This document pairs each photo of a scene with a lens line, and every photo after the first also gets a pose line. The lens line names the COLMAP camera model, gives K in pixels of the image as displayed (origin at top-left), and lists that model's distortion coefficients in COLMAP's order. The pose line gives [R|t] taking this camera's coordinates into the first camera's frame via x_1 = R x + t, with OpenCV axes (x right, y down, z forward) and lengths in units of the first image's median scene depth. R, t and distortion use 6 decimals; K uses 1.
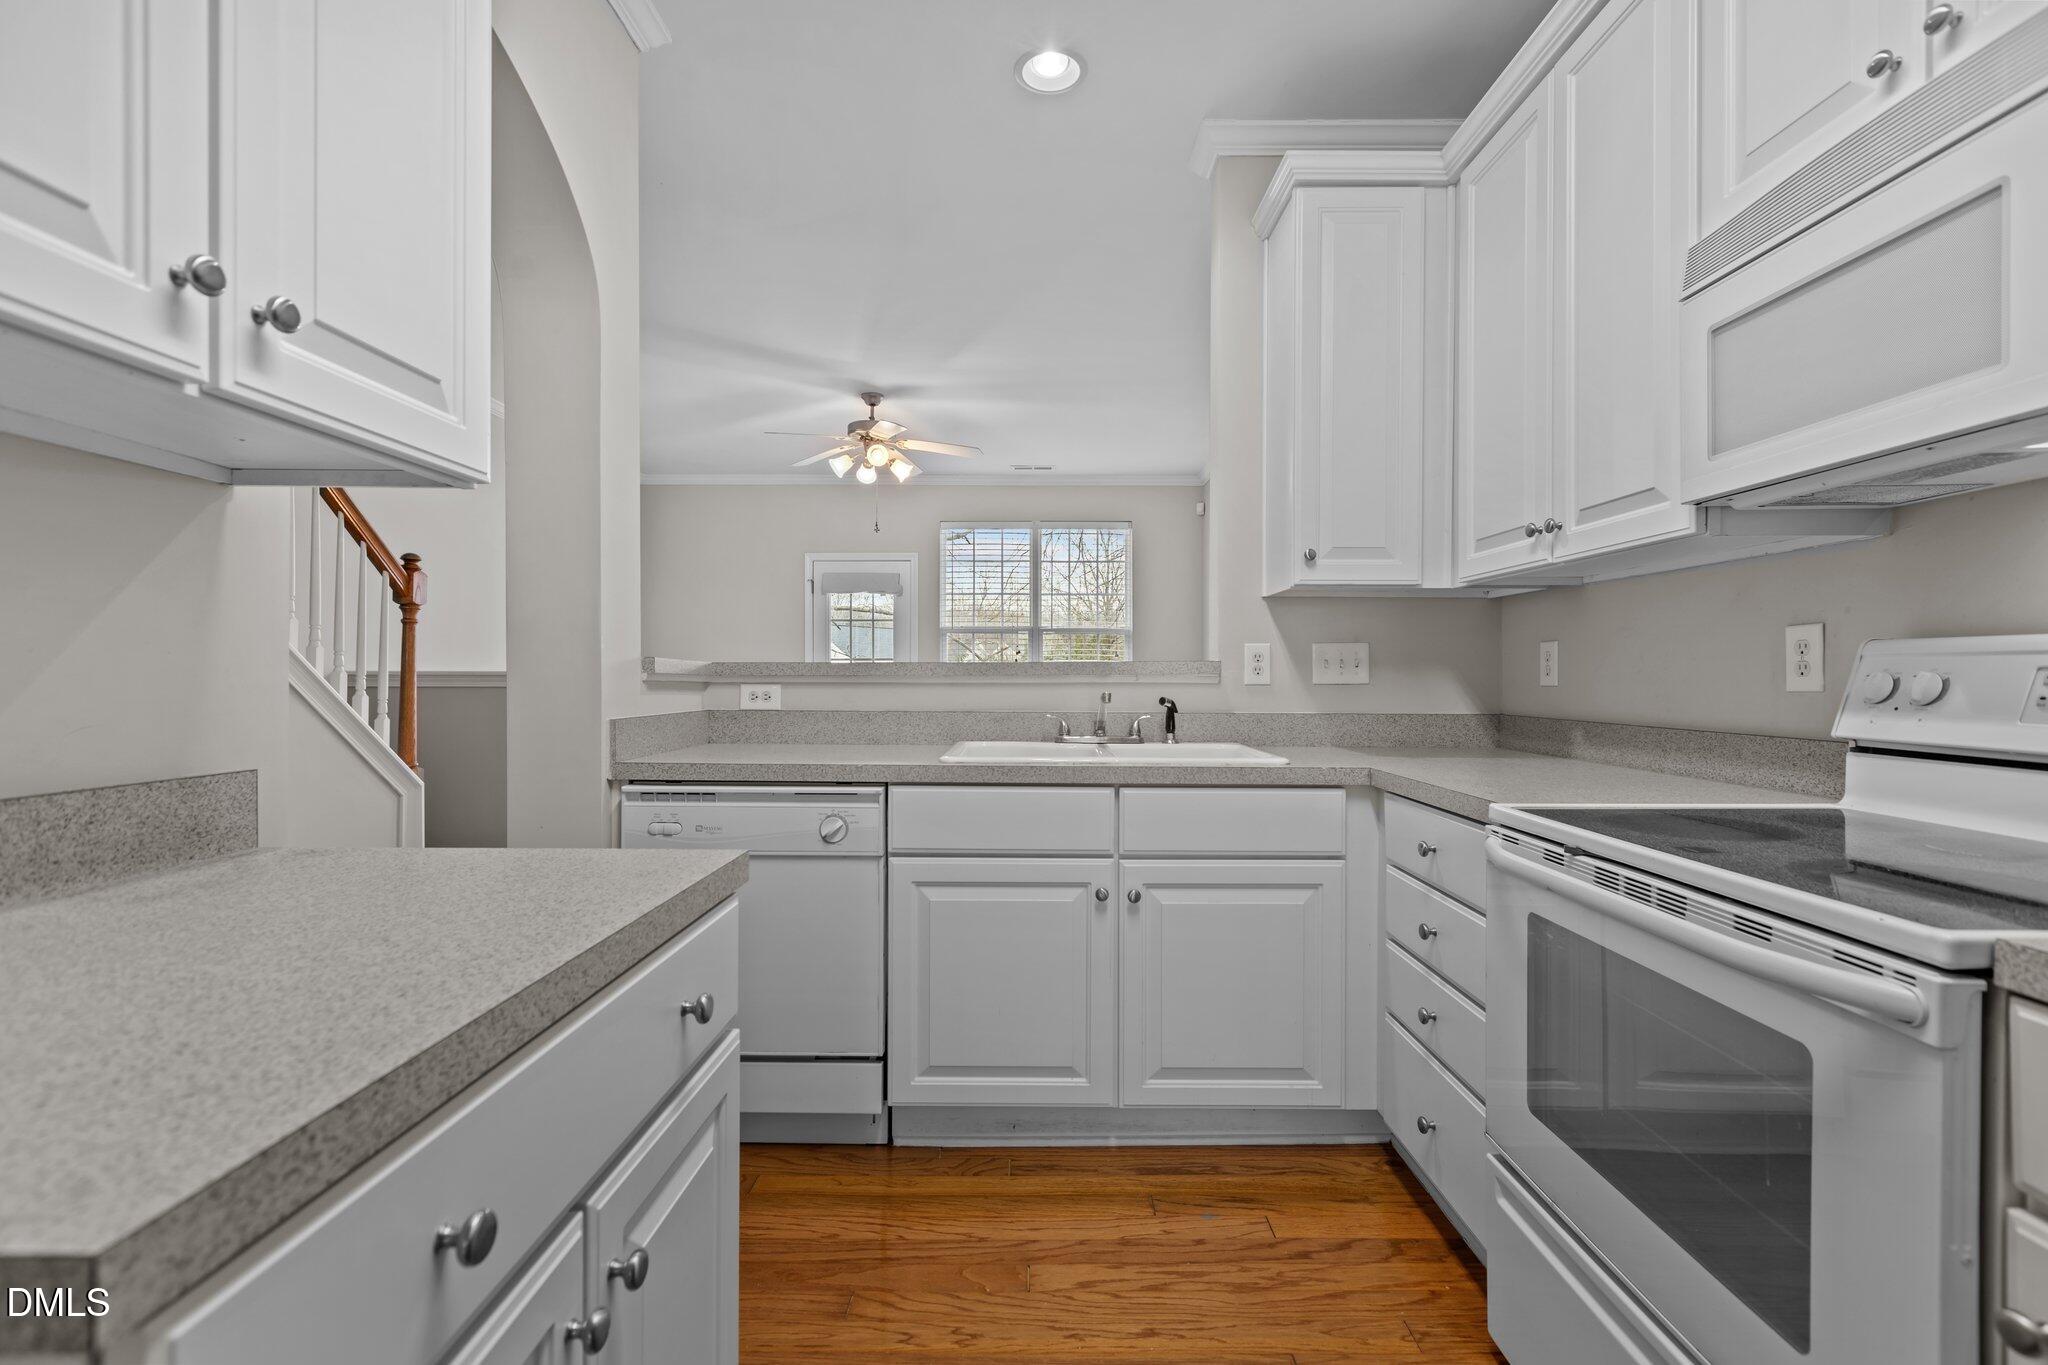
lens RADIAL K [[915.6, 0, 1024.9], [0, 915.6, 691.7], [0, 0, 1]] dist [0.003165, -0.001463]
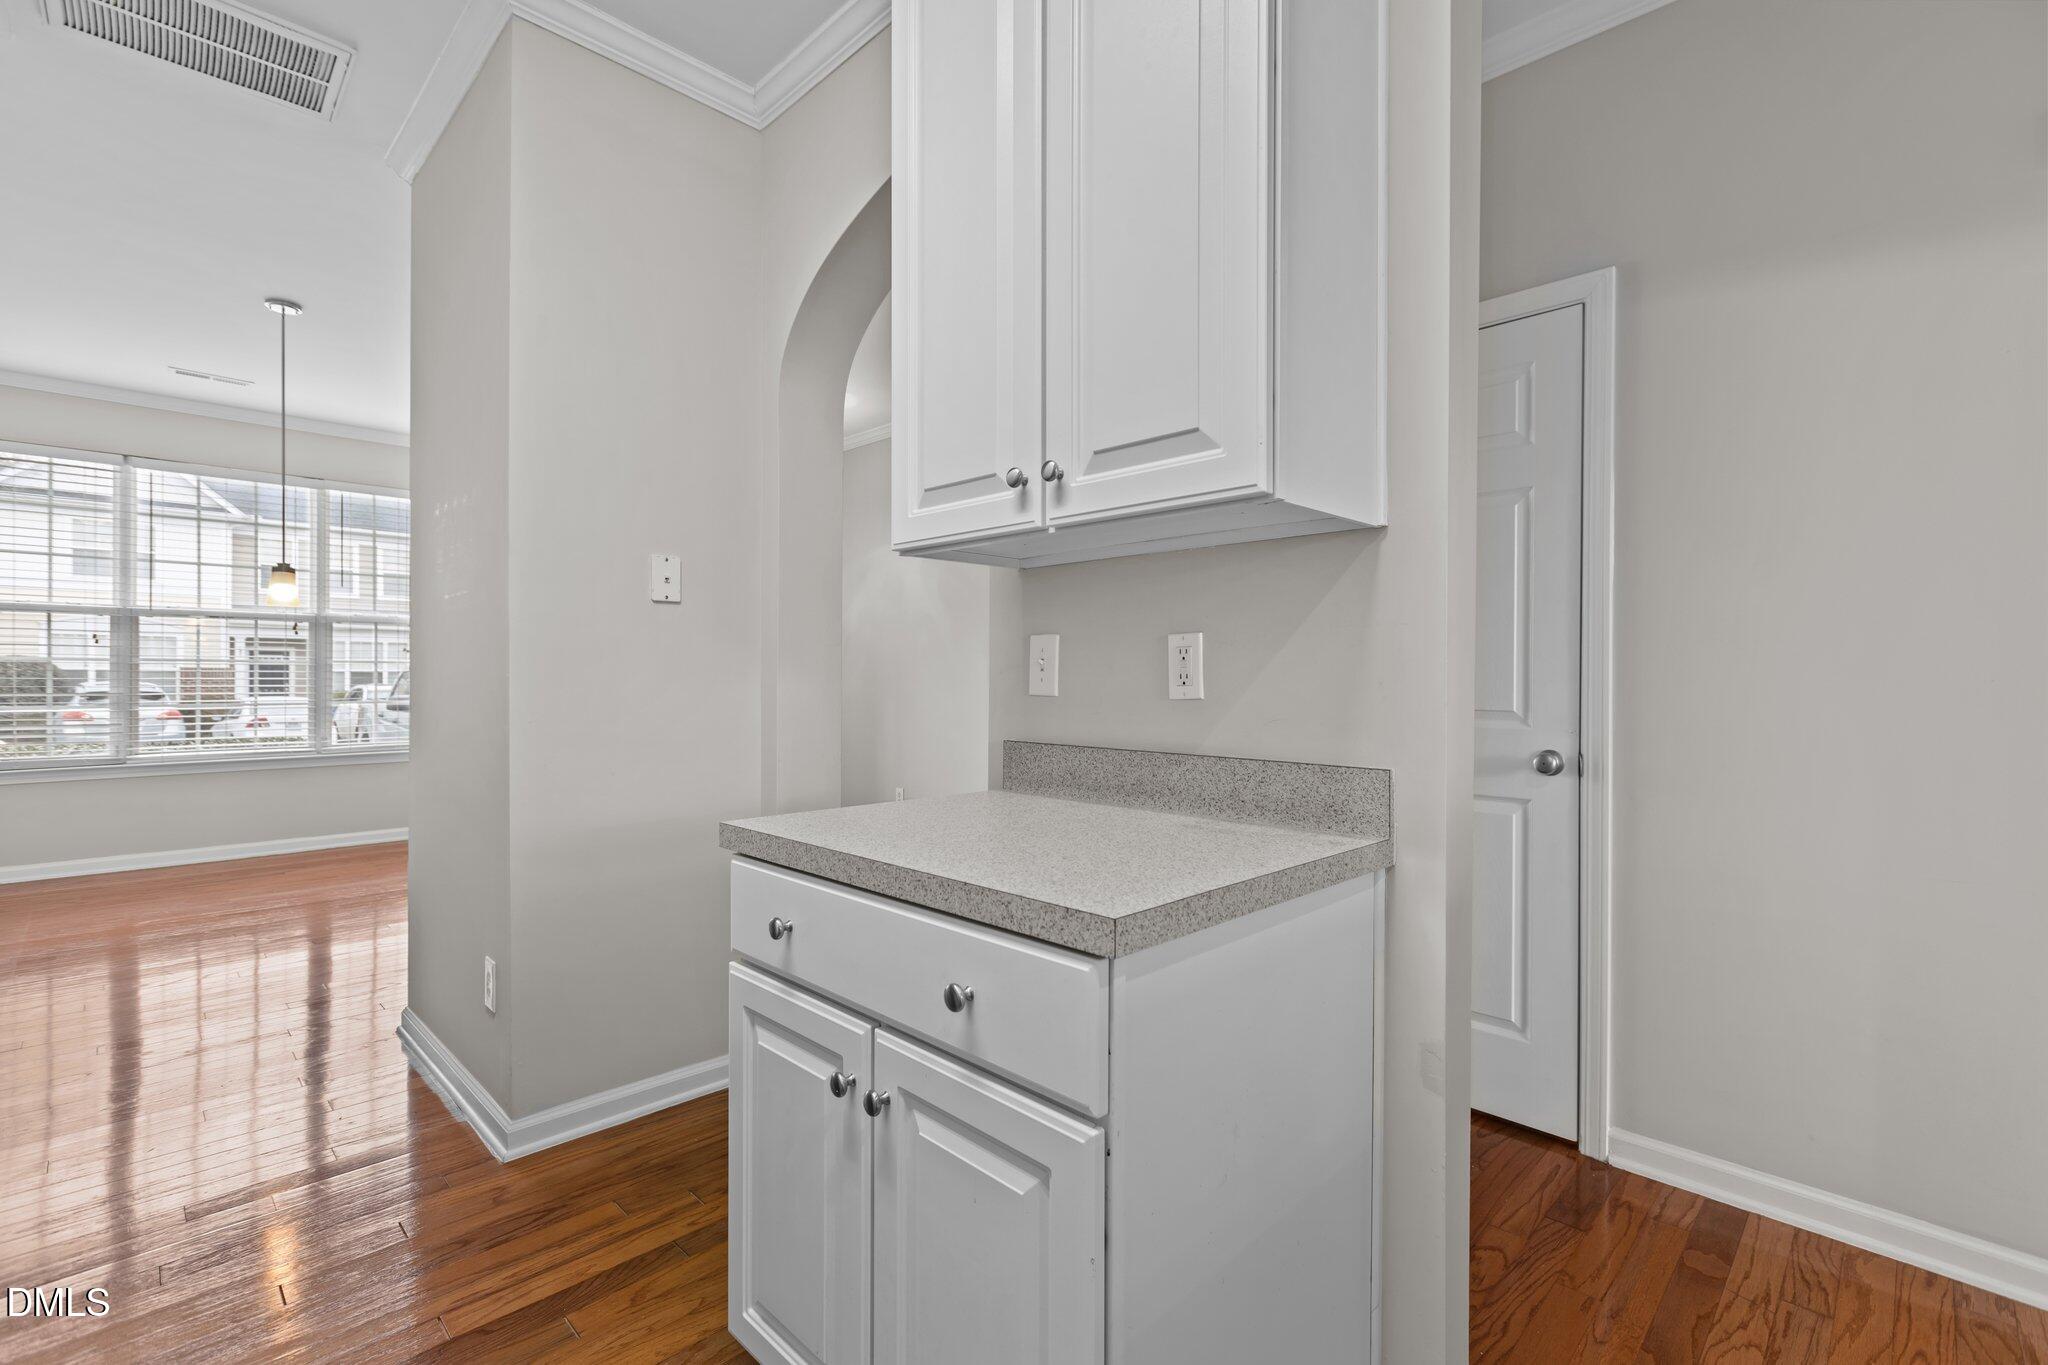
lens RADIAL K [[915.6, 0, 1029.3], [0, 915.6, 679.6], [0, 0, 1]] dist [0.003165, -0.001463]
pose [[-0.703318, -0.006562, -0.710845, 0.214402], [-0.020406, 0.999732, 0.010962, -0.022875], [0.710582, 0.022215, -0.703263, 1.109276]]
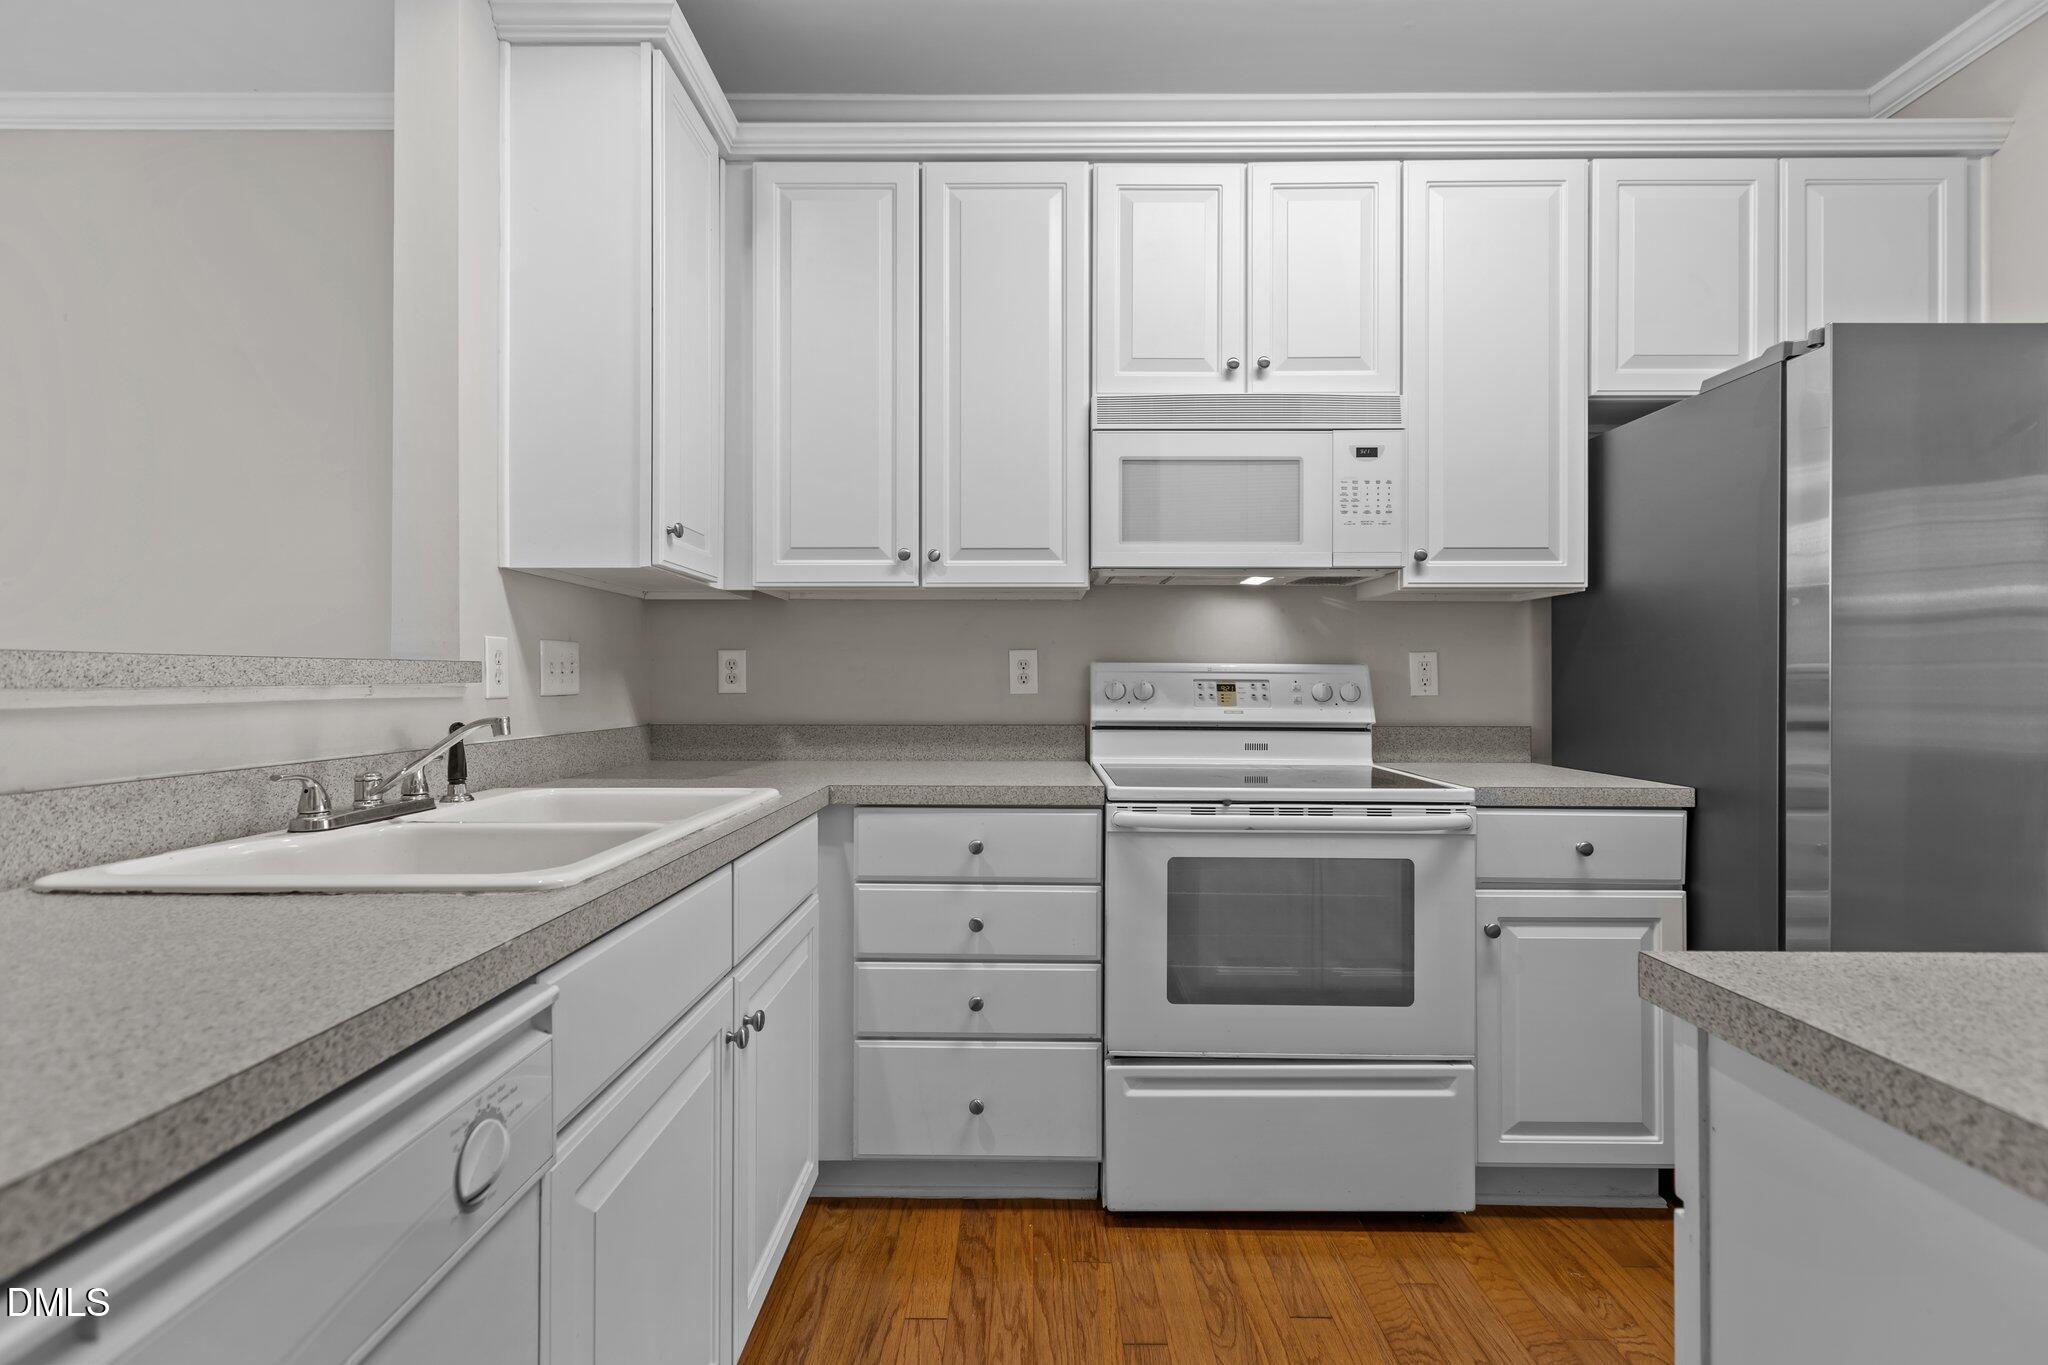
lens RADIAL K [[915.6, 0, 1018.0], [0, 915.6, 672.3], [0, 0, 1]] dist [0.003165, -0.001463]
pose [[0.009155, 0.007168, 0.999932, -0.738128], [0.017962, 0.999812, -0.007331, -0.026991], [-0.999797, 0.018027, 0.009025, 1.088424]]
